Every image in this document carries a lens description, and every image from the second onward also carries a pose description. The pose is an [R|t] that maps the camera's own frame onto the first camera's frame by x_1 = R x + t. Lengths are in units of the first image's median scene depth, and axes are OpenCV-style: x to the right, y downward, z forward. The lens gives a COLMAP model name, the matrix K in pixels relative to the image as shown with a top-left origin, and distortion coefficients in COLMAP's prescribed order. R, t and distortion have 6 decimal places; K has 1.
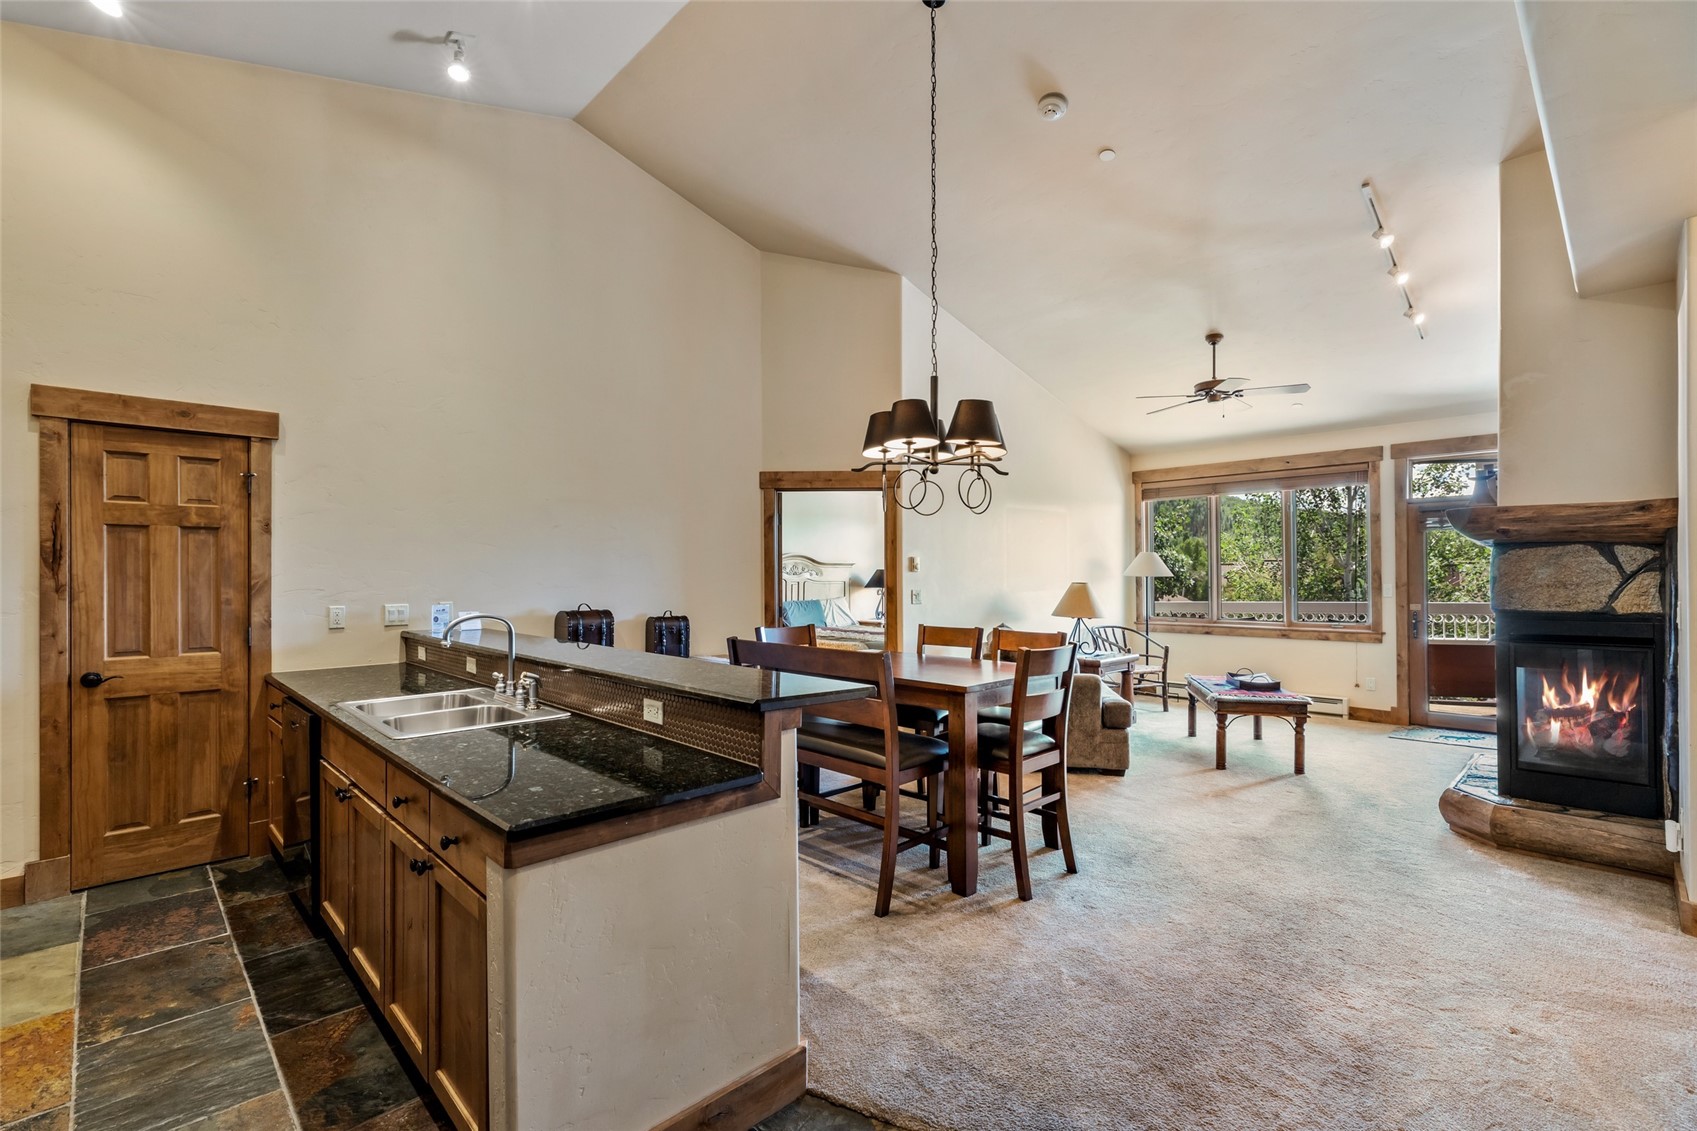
lens RADIAL K [[760.2, 0, 843.1], [0, 760.2, 567.7], [0, 0, 1]] dist [0.002523, 0.000146]
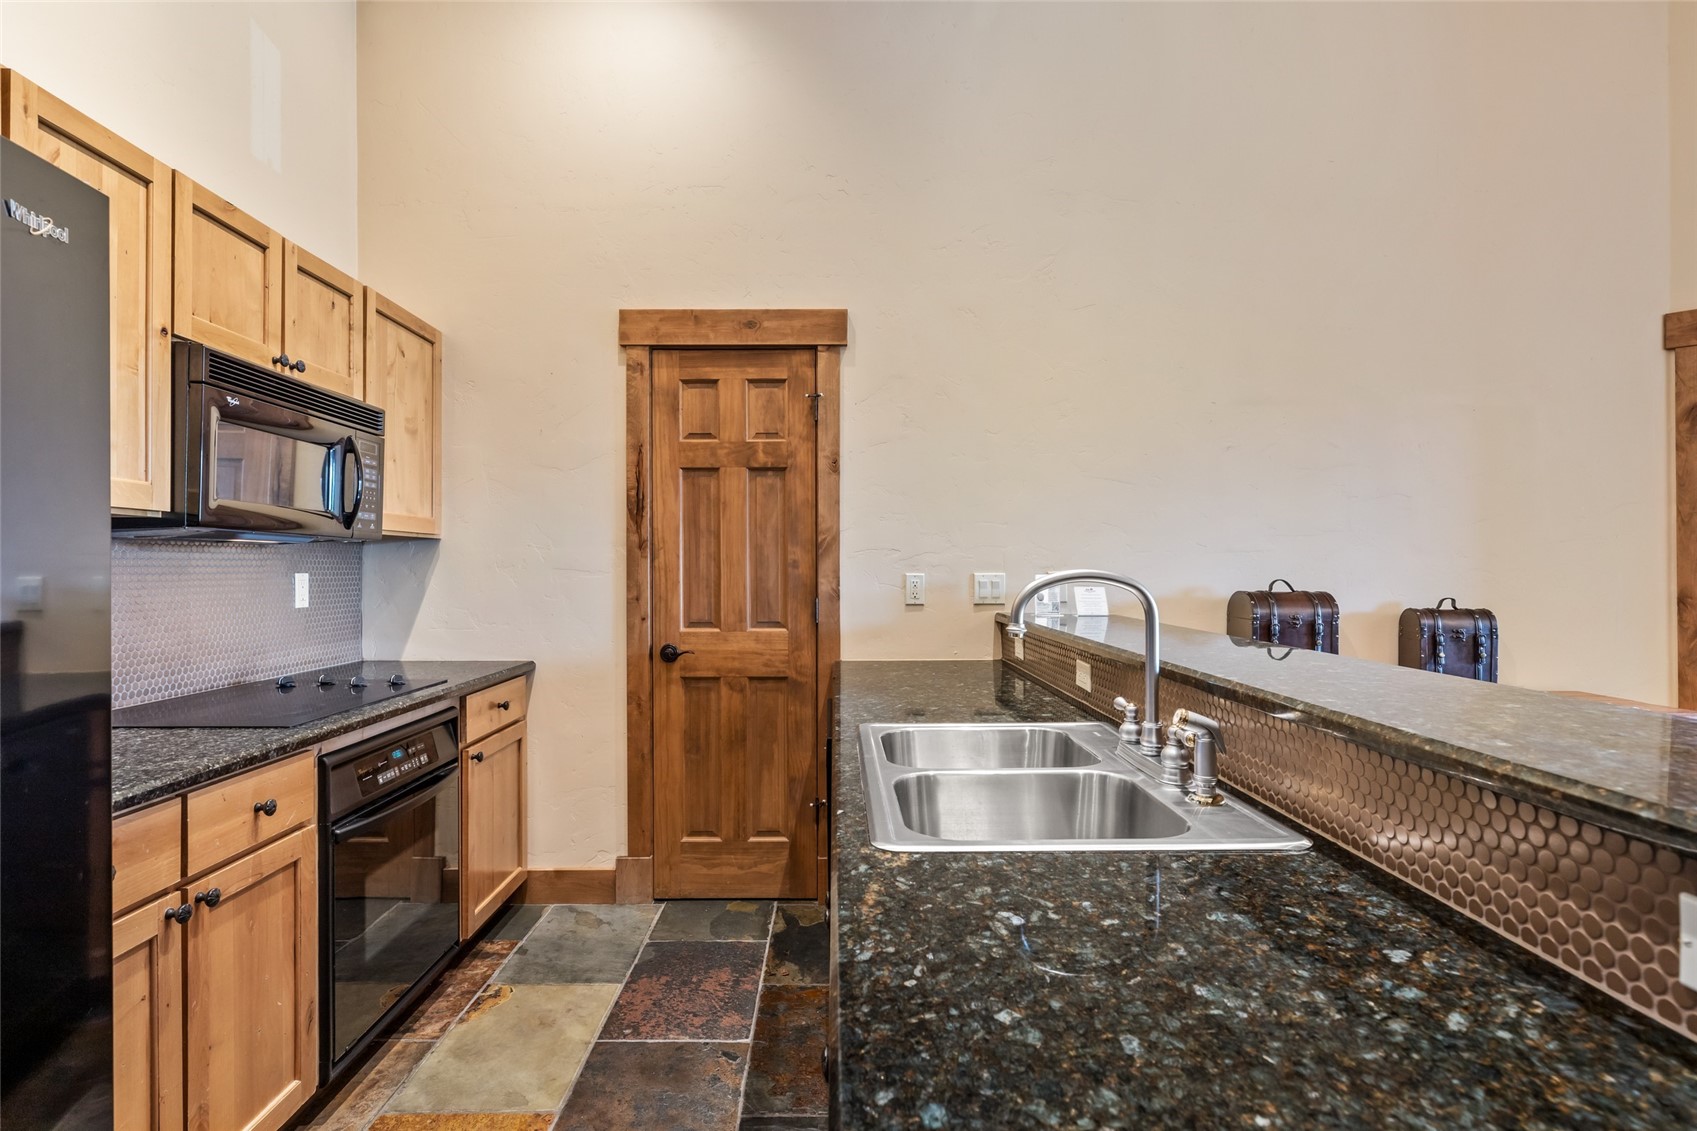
lens RADIAL K [[863.1, 0, 841.1], [0, 863.1, 566.5], [0, 0, 1]] dist [-0.001186, 0.001789]
pose [[0.722045, 0.000361, -0.691846, -0.151327], [0.004299, 0.999978, 0.005009, 0.037796], [0.691833, -0.006591, 0.722028, 0.353614]]
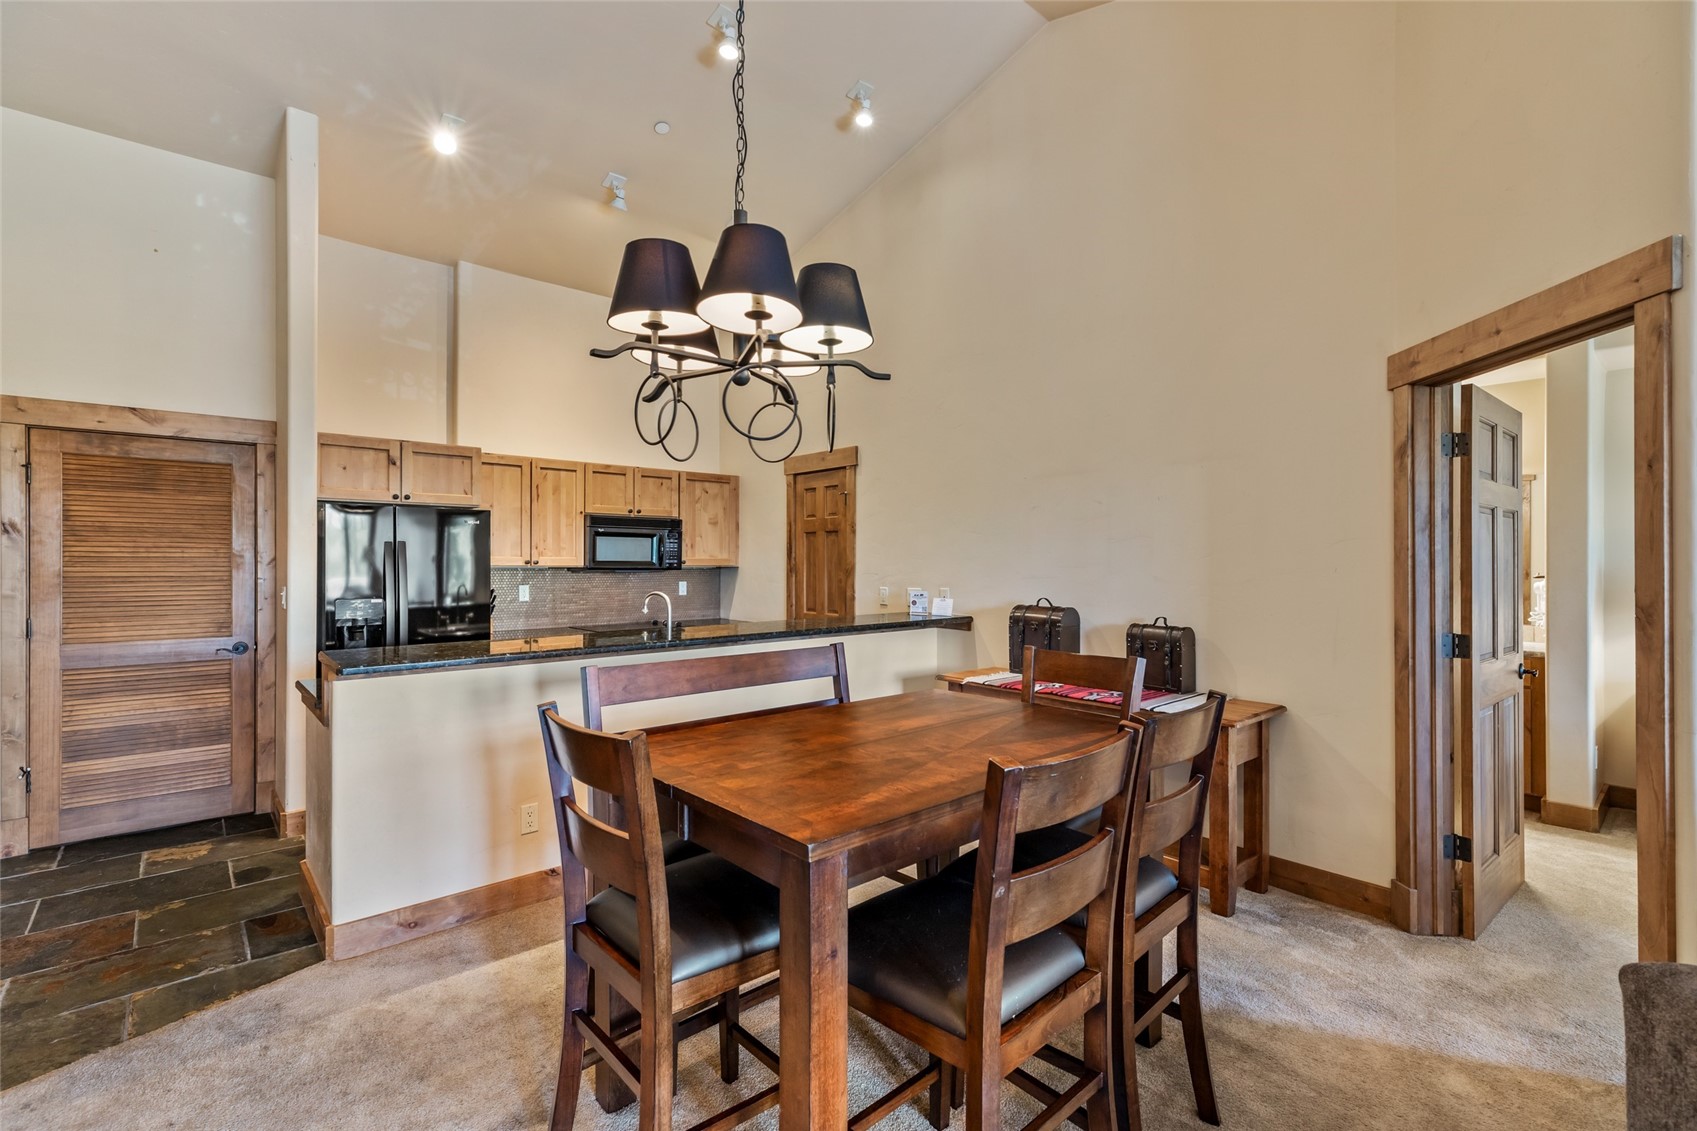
lens RADIAL K [[760.2, 0, 844.3], [0, 760.2, 560.7], [0, 0, 1]] dist [0.002523, 0.000146]
pose [[-0.051482, -0.001861, -0.998672, 0.575891], [0.006707, 0.999975, -0.002210, 0.008189], [0.998651, -0.006812, -0.051468, 0.947098]]
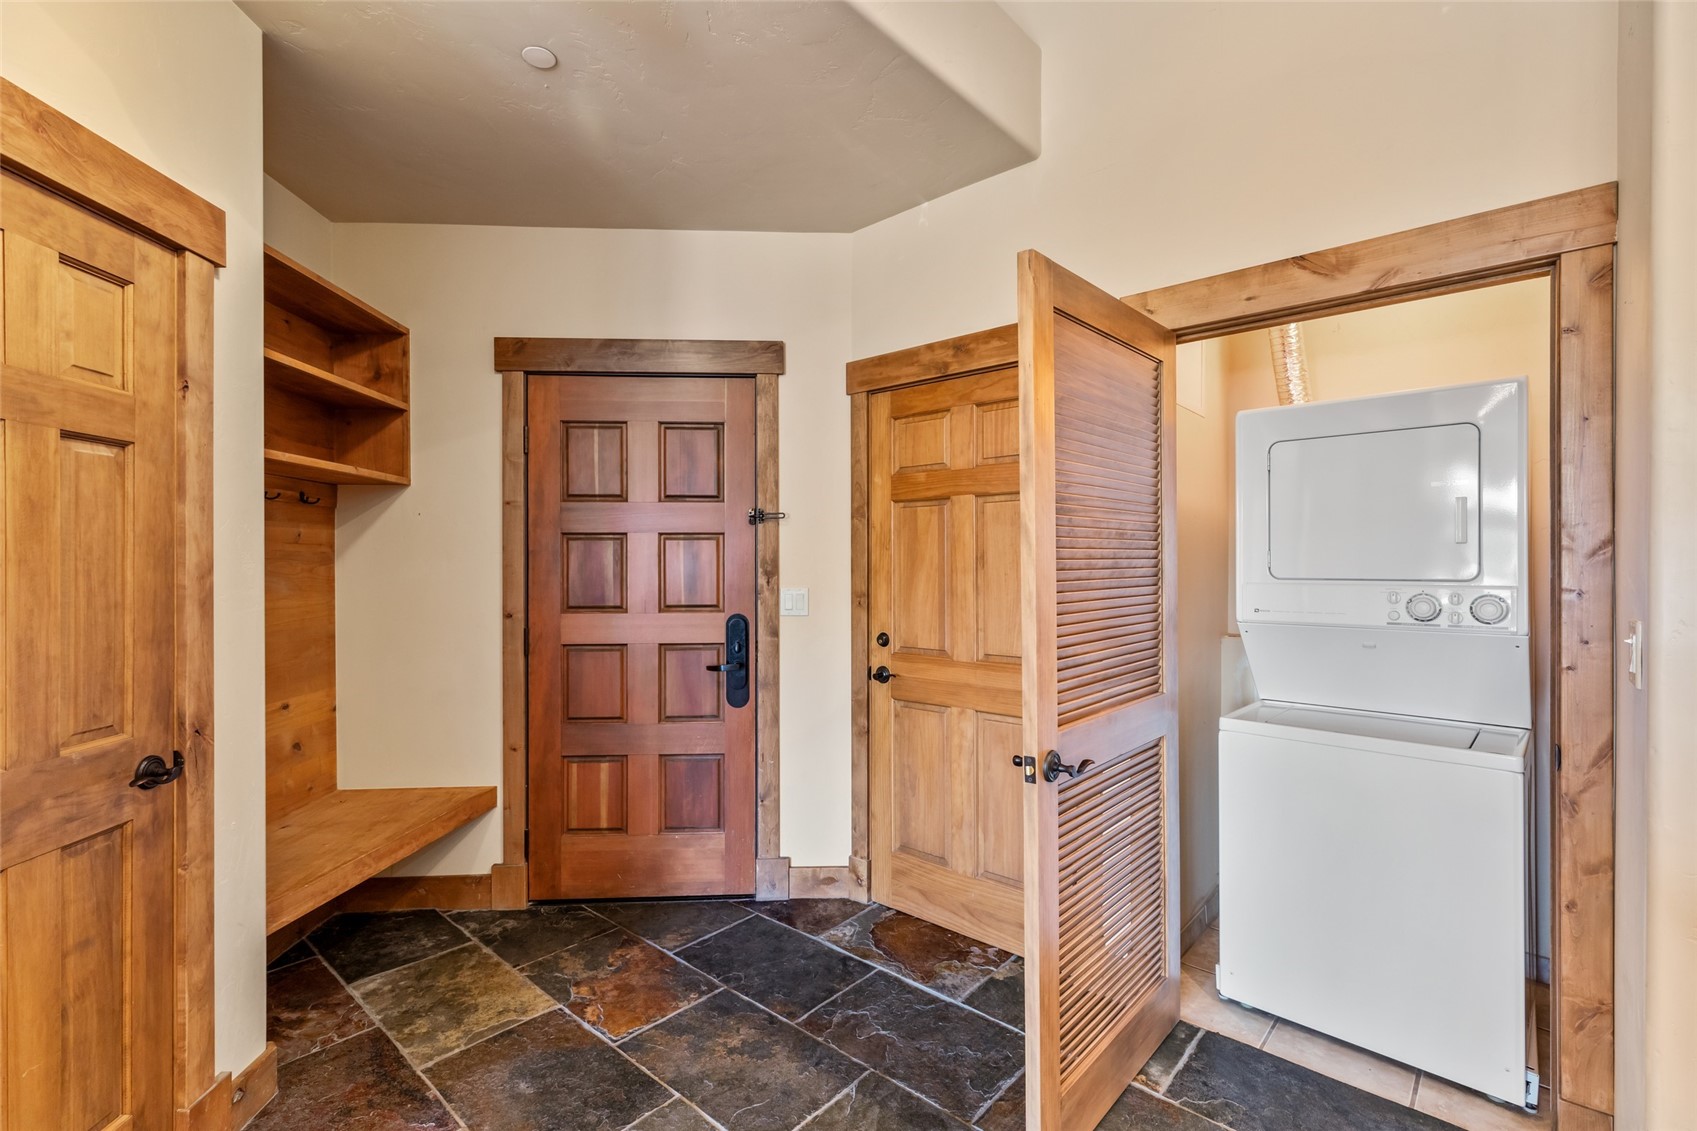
lens RADIAL K [[760.2, 0, 832.6], [0, 760.2, 561.3], [0, 0, 1]] dist [0.002523, 0.000146]
pose [[-0.998104, 0.003258, -0.061465, 0.023958], [0.003316, 0.999994, -0.000843, 0.007489], [0.061462, -0.001045, -0.998109, 0.502492]]
